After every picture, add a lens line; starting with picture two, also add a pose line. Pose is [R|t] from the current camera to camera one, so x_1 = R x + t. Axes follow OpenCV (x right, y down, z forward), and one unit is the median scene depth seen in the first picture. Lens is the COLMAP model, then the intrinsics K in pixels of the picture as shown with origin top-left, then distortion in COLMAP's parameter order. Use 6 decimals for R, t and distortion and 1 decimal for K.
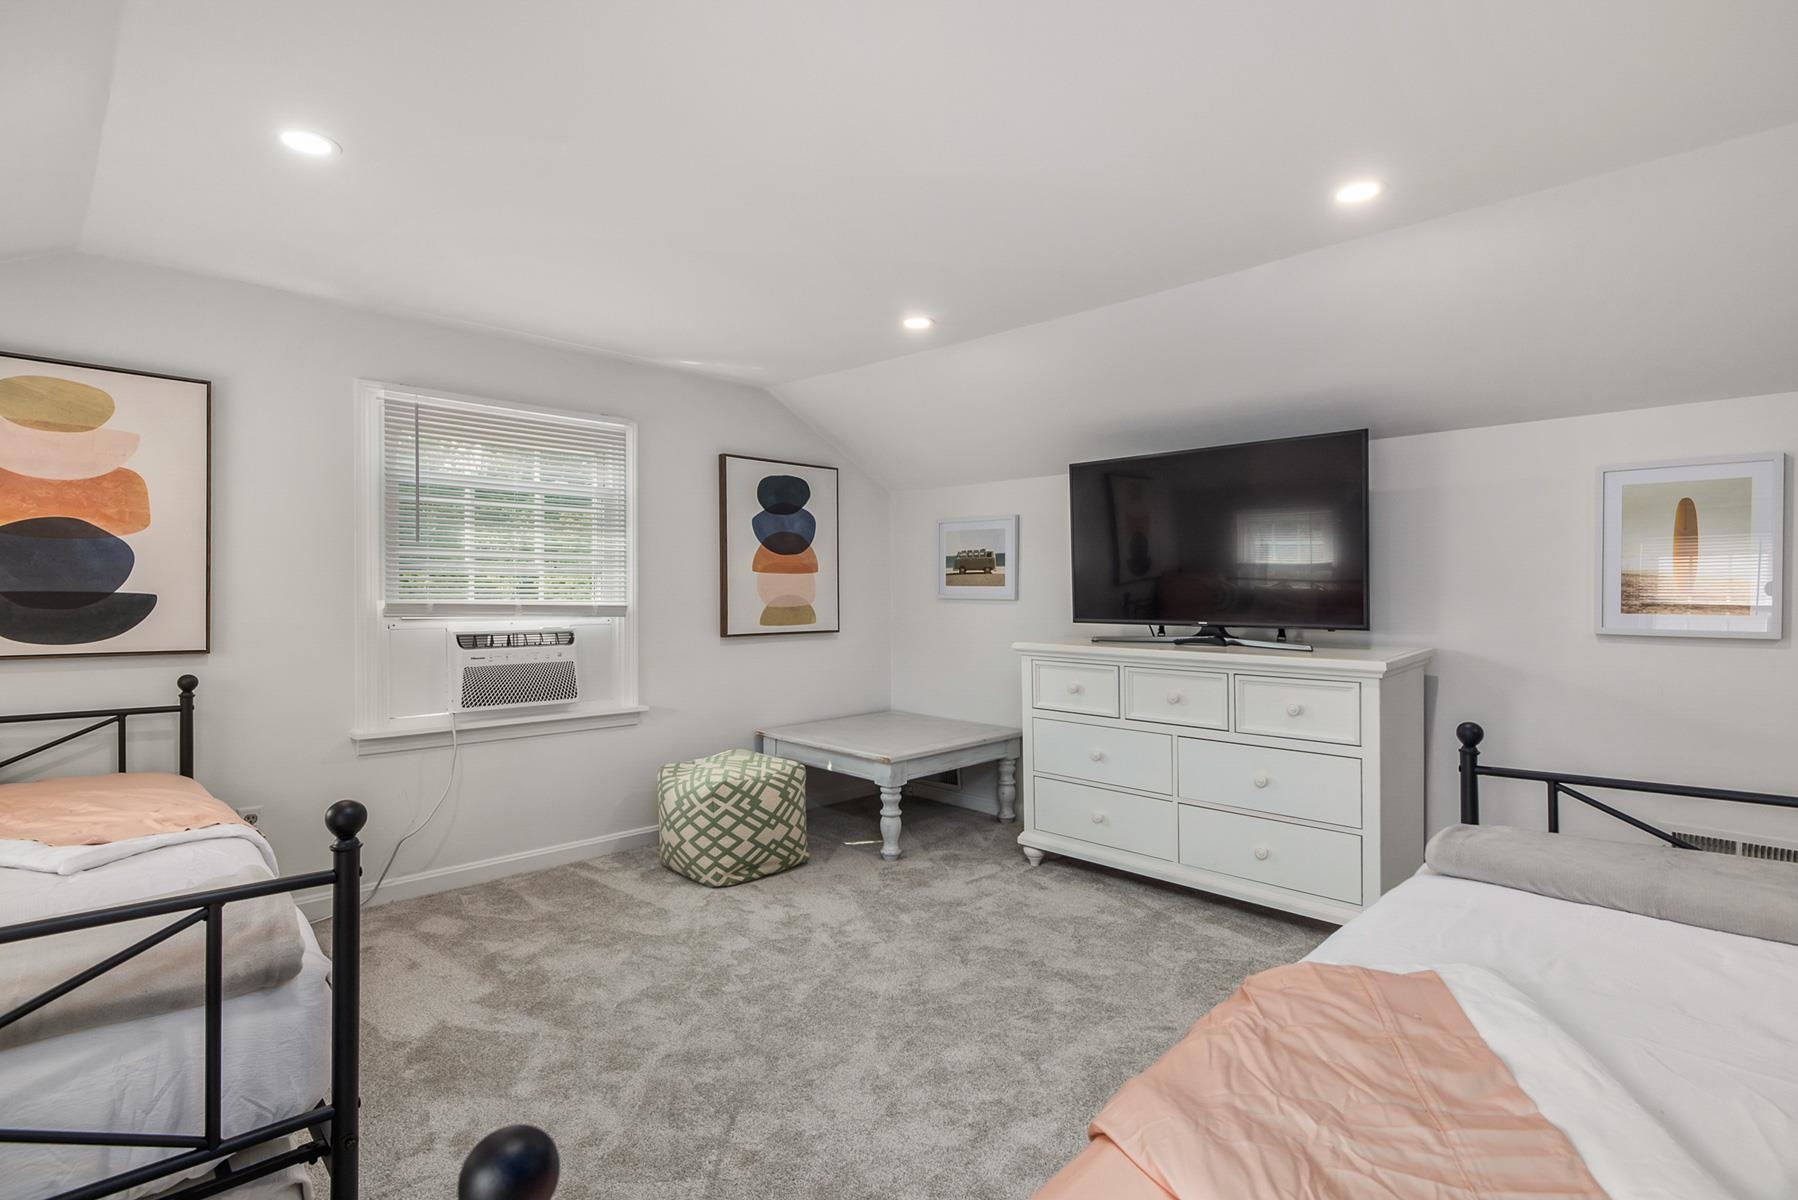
lens RADIAL K [[892.6, 0, 899.0], [0, 892.6, 600.0], [0, 0, 1]] dist [0.000382, 0.000227]
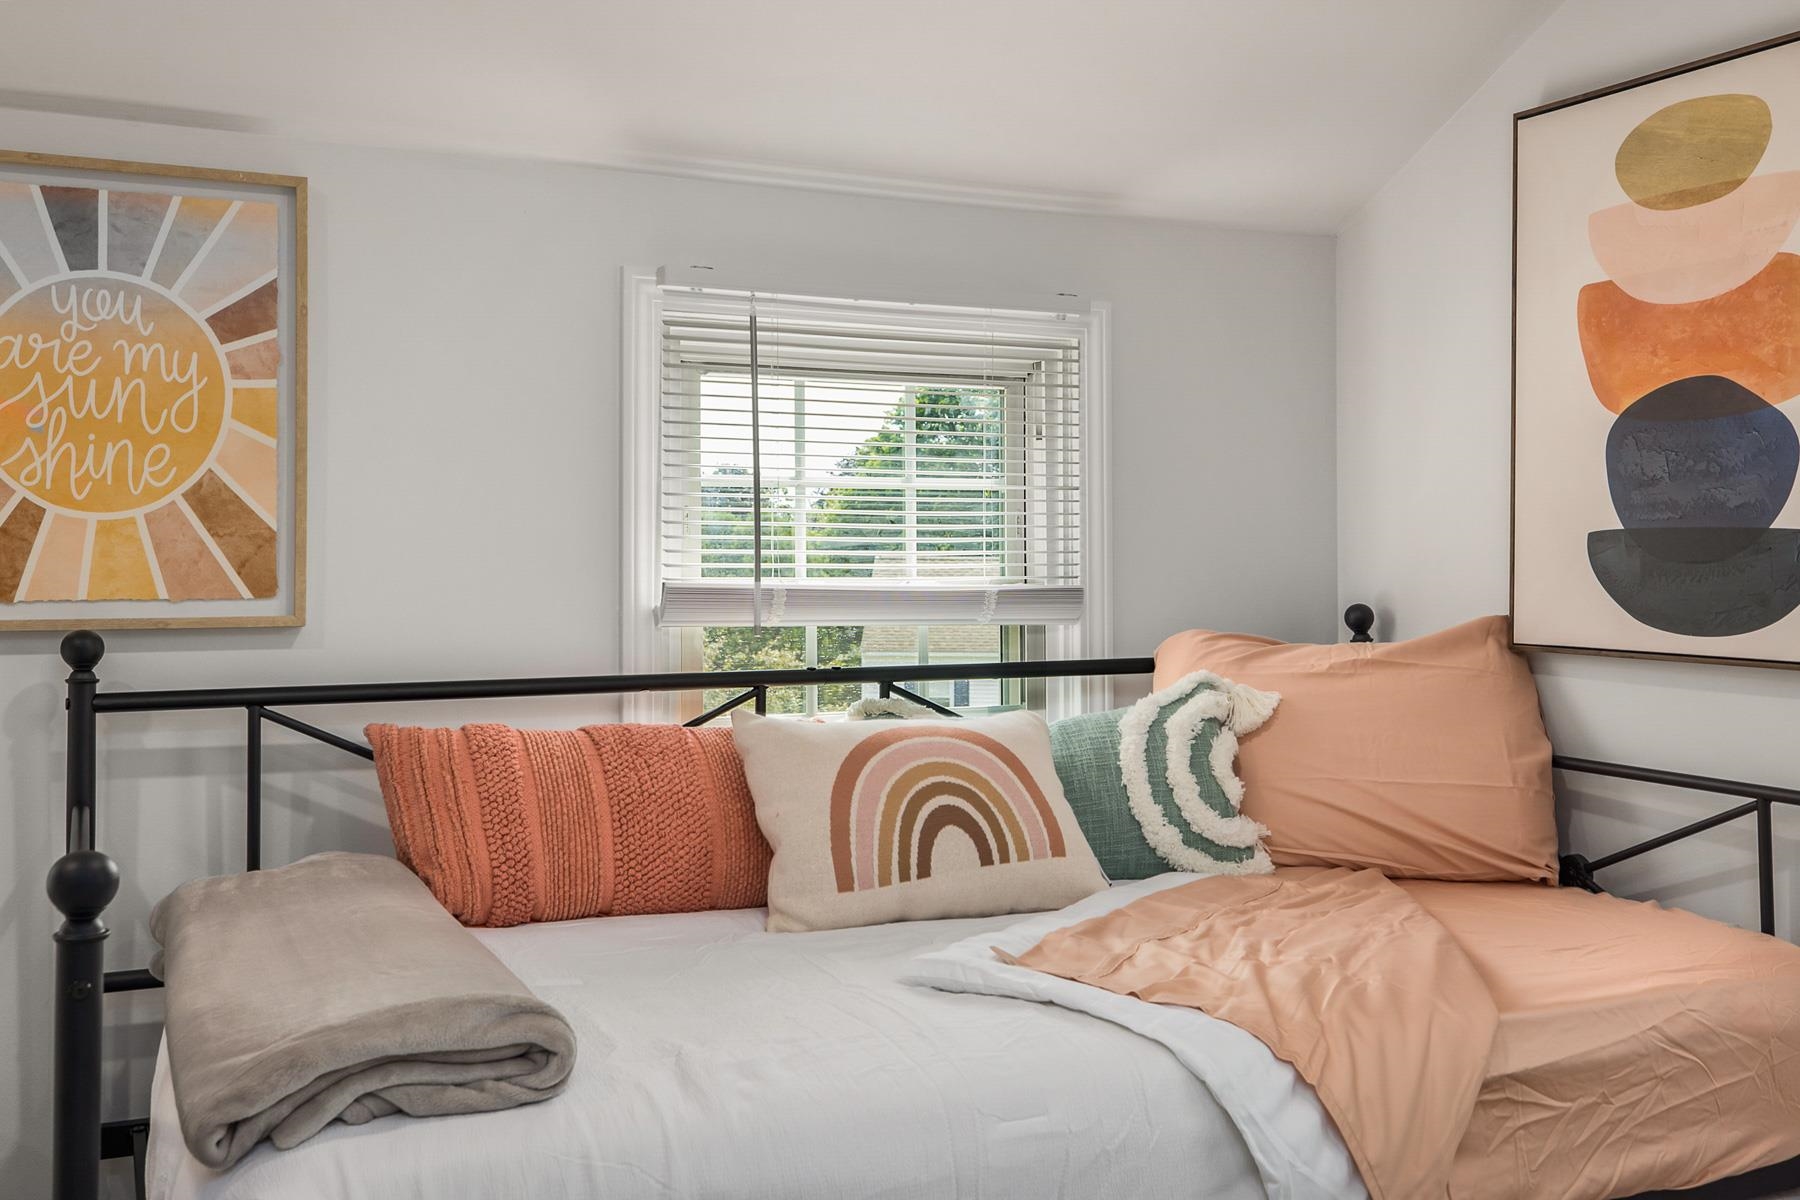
lens RADIAL K [[1780.8, 0, 932.6], [0, 1780.8, 510.2], [0, 0, 1]] dist [-0.001427, 0.011649]
pose [[-0.319862, -0.032599, -0.946903, 0.092975], [-0.019930, 0.999418, -0.027675, 0.012455], [0.947255, 0.010019, -0.320325, 0.684612]]
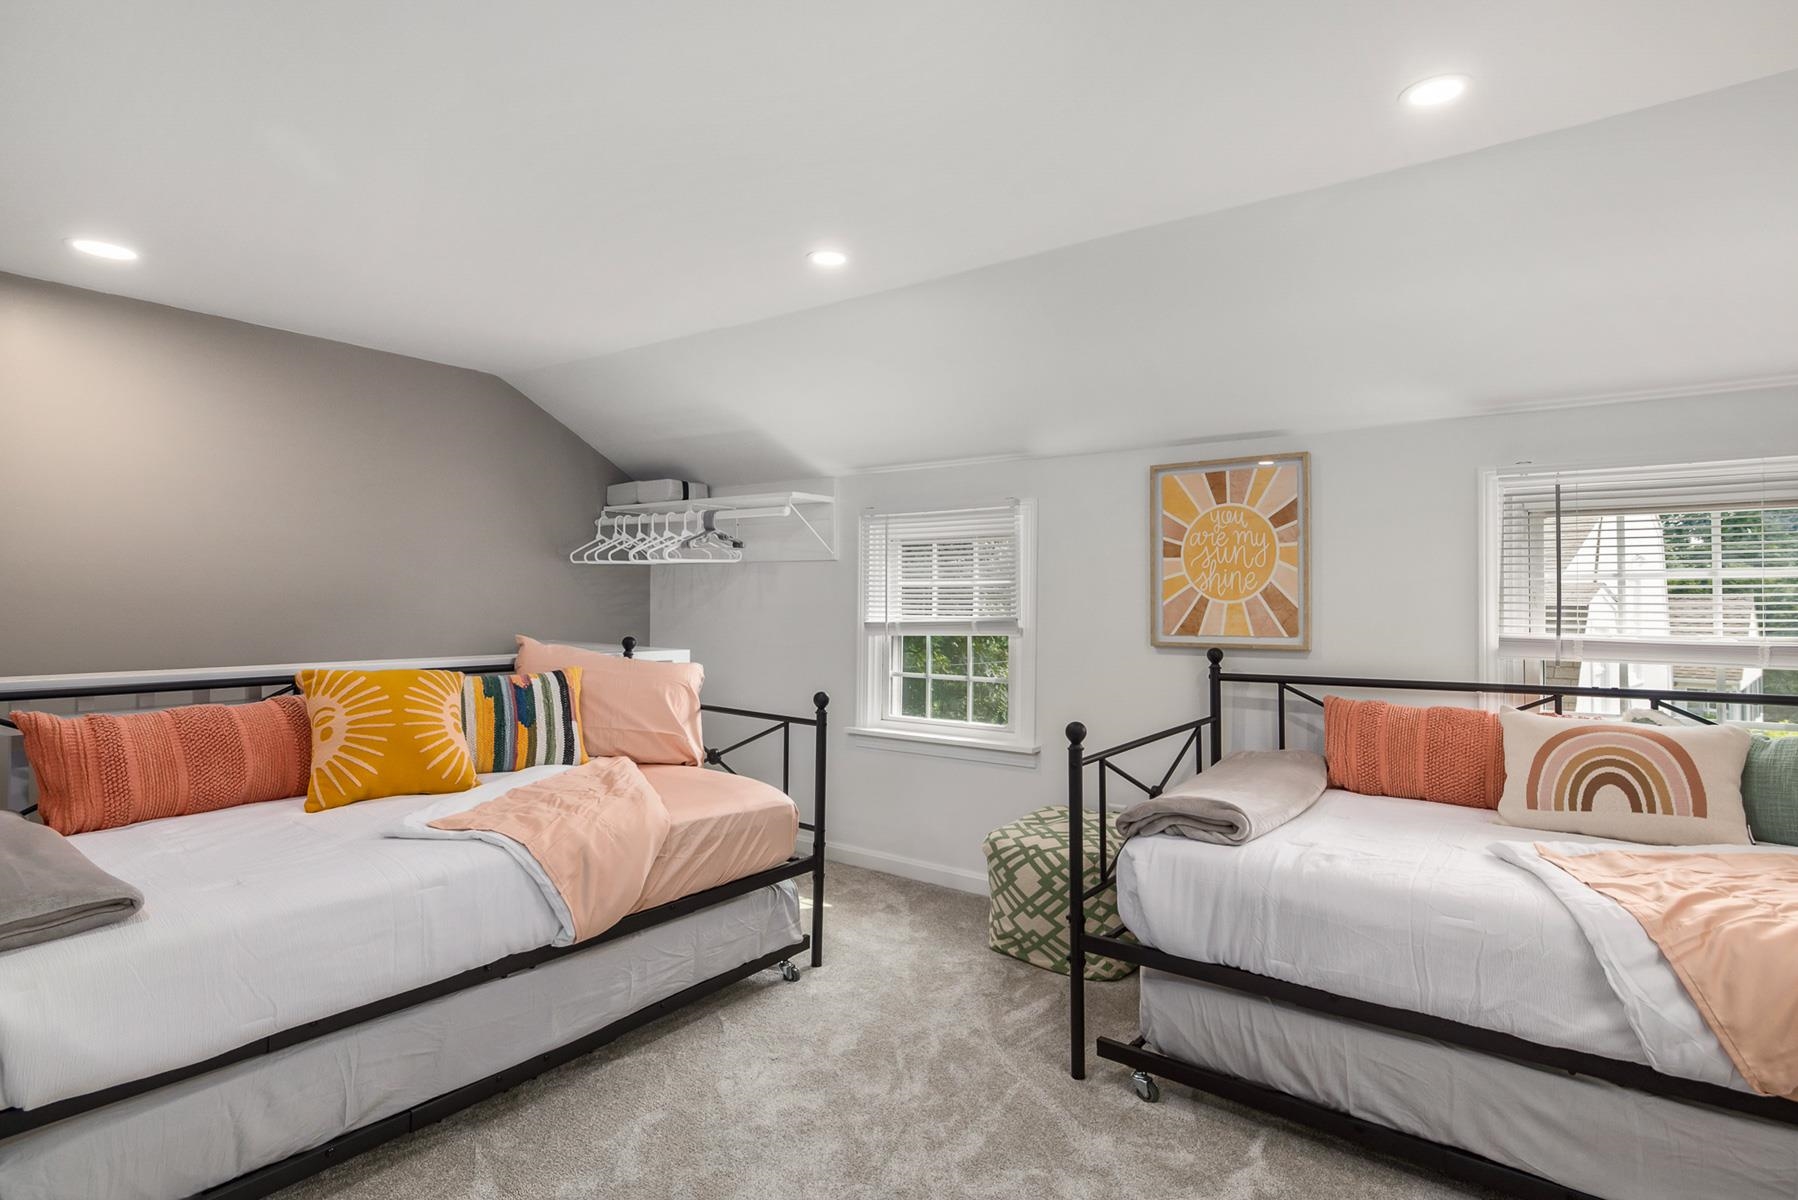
lens RADIAL K [[950.9, 0, 900.1], [0, 950.9, 594.9], [0, 0, 1]] dist [0.000182, 0.000159]
pose [[-0.989364, -0.004764, -0.145382, -0.011012], [-0.006577, 0.999906, 0.011992, -0.014035], [0.145312, 0.012821, -0.989303, 1.021893]]
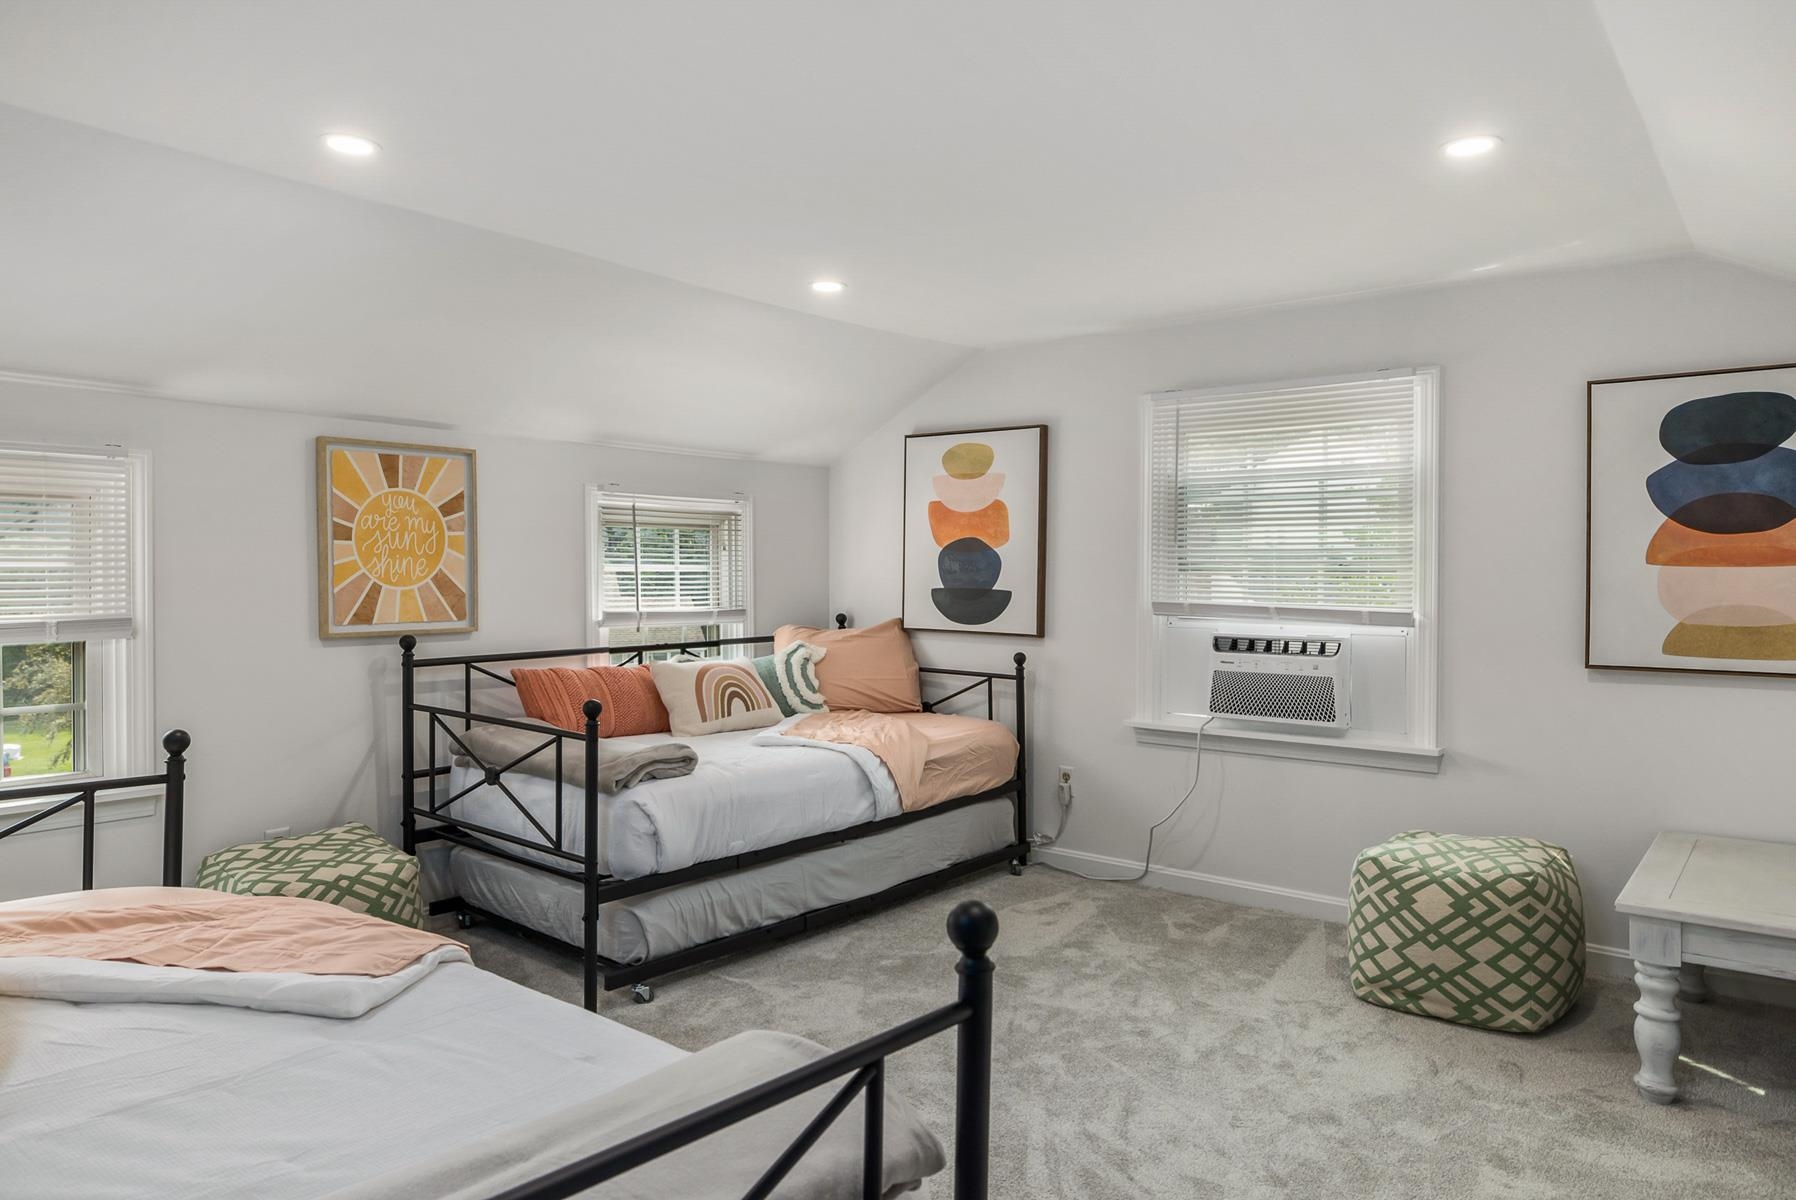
lens RADIAL K [[1150.2, 0, 896.4], [0, 1150.2, 577.0], [0, 0, 1]] dist [0.002668, 0.000146]
pose [[0.109806, -0.002181, -0.993951, 0.688431], [-0.018552, 0.999819, -0.004243, -0.013140], [0.993780, 0.018906, 0.109745, 0.504961]]
